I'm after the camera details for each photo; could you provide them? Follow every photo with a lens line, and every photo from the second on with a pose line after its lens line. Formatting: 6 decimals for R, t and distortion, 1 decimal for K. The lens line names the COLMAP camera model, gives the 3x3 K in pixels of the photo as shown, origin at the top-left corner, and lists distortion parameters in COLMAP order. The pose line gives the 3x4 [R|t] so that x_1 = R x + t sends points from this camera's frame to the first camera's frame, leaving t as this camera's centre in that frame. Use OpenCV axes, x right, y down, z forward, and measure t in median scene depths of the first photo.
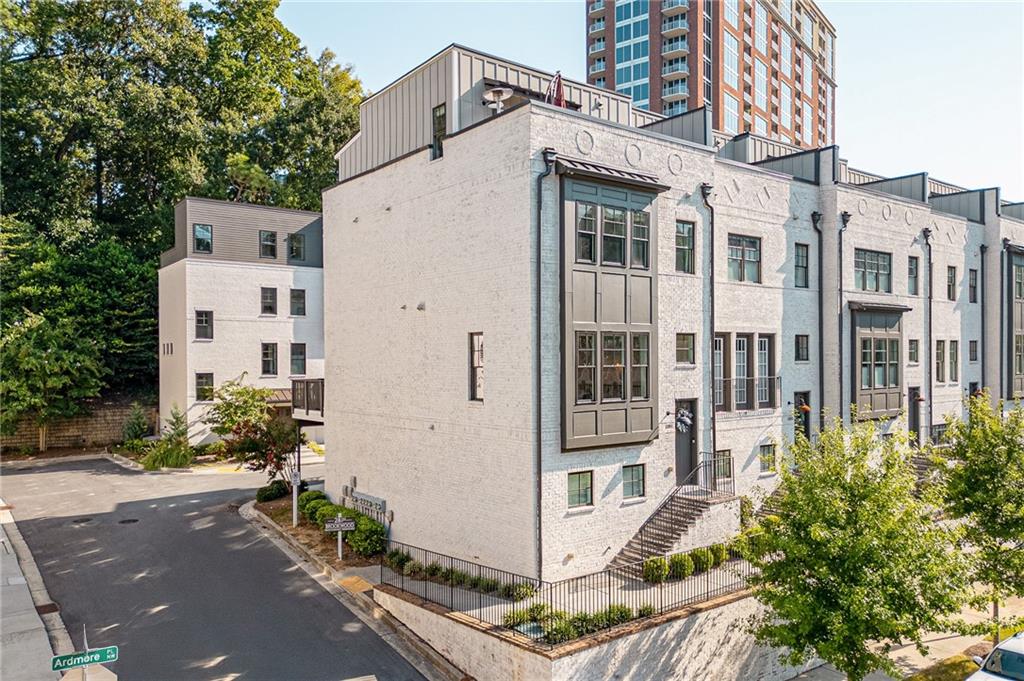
lens RADIAL K [[756.1, 0, 513.8], [0, 756.1, 364.5], [0, 0, 1]] dist [0.049768, 0.001447]
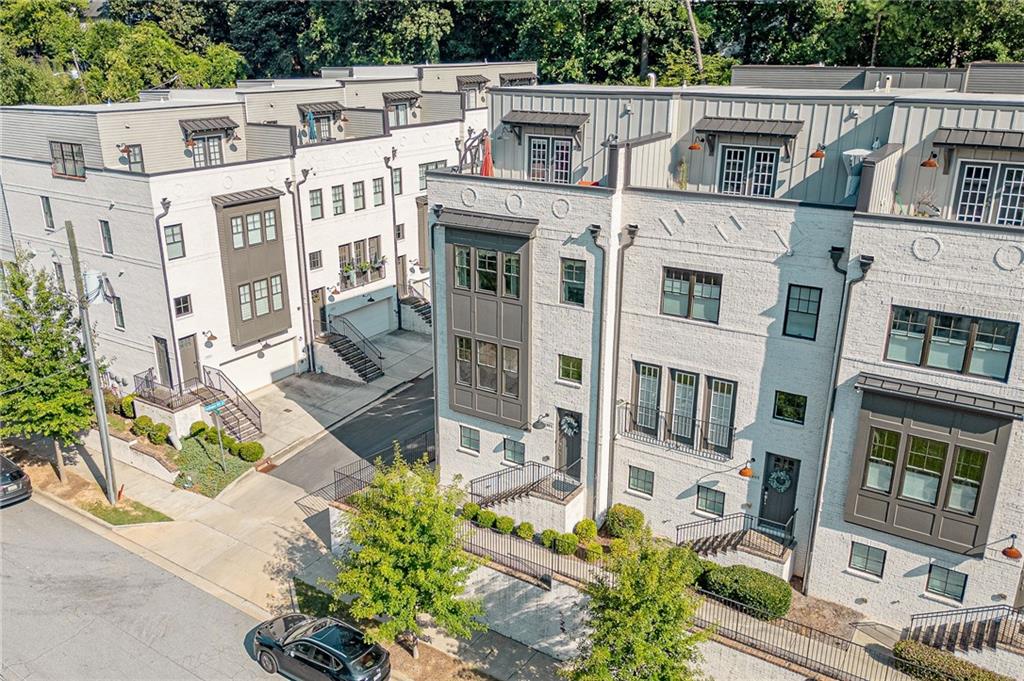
lens RADIAL K [[774.9, 0, 507.8], [0, 774.9, 344.2], [0, 0, 1]] dist [0.056009, -0.001166]
pose [[0.346900, 0.310912, -0.884870, 1.074531], [-0.015158, 0.945192, 0.326164, -0.385042], [0.937779, -0.099733, 0.332600, 0.472717]]
